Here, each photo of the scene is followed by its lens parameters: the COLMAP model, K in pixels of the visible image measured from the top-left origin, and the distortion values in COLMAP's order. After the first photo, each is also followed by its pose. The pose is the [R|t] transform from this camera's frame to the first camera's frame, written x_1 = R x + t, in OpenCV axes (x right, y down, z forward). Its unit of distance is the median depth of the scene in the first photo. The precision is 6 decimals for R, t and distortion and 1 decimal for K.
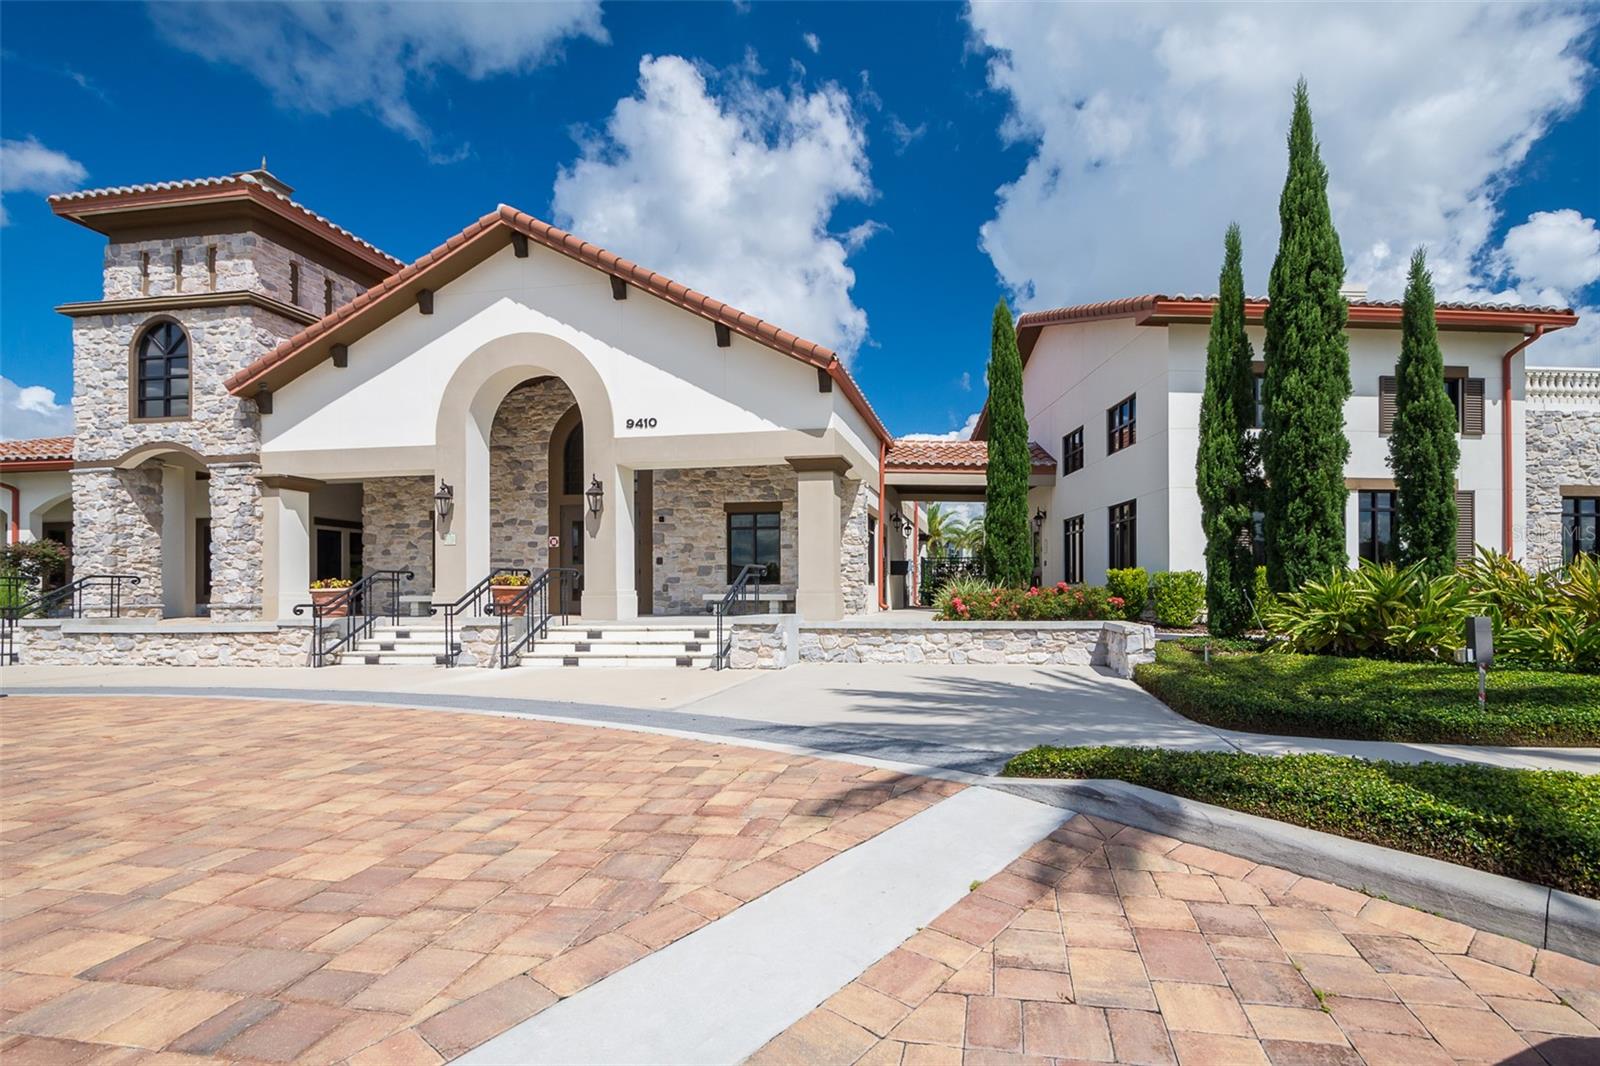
lens RADIAL K [[698.6, 0, 801.0], [0, 698.6, 531.9], [0, 0, 1]] dist [0.004162, 0.000269]
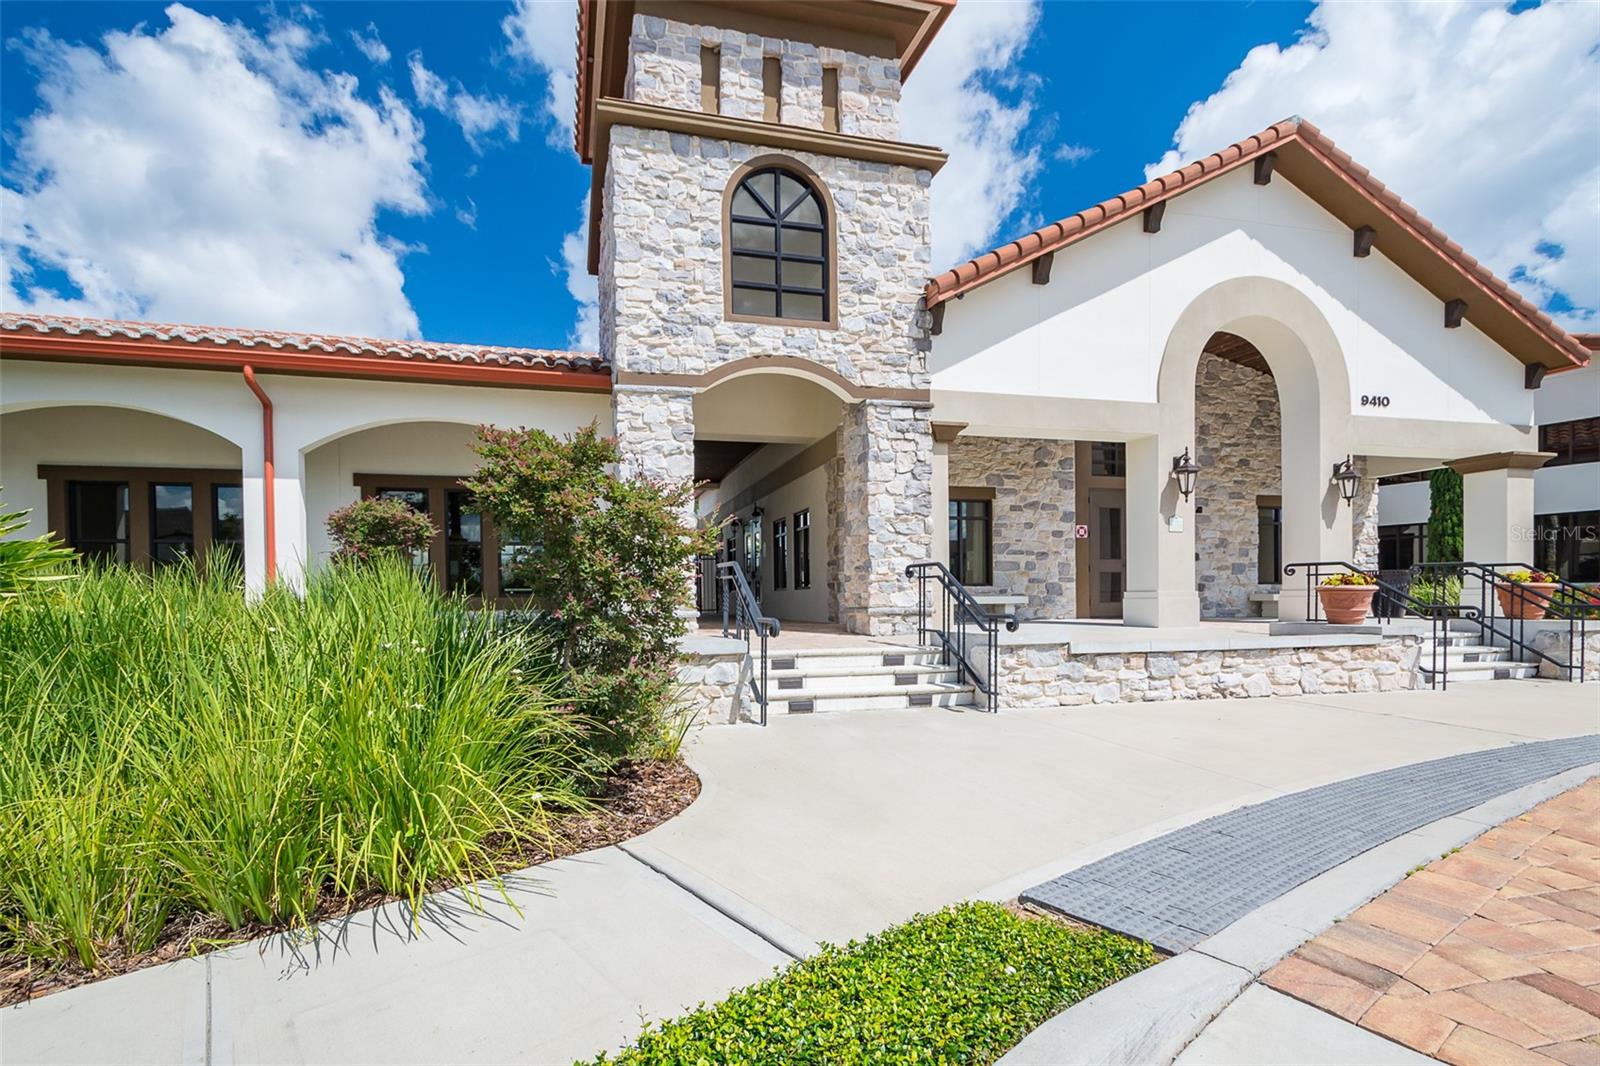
lens RADIAL K [[733.7, 0, 800.3], [0, 733.7, 542.8], [0, 0, 1]] dist [0.018251, -0.000287]
pose [[0.922074, 0.025715, 0.386158, -1.134702], [-0.031365, 0.999473, 0.008338, 0.035020], [-0.385740, -0.019800, 0.922395, 0.366696]]
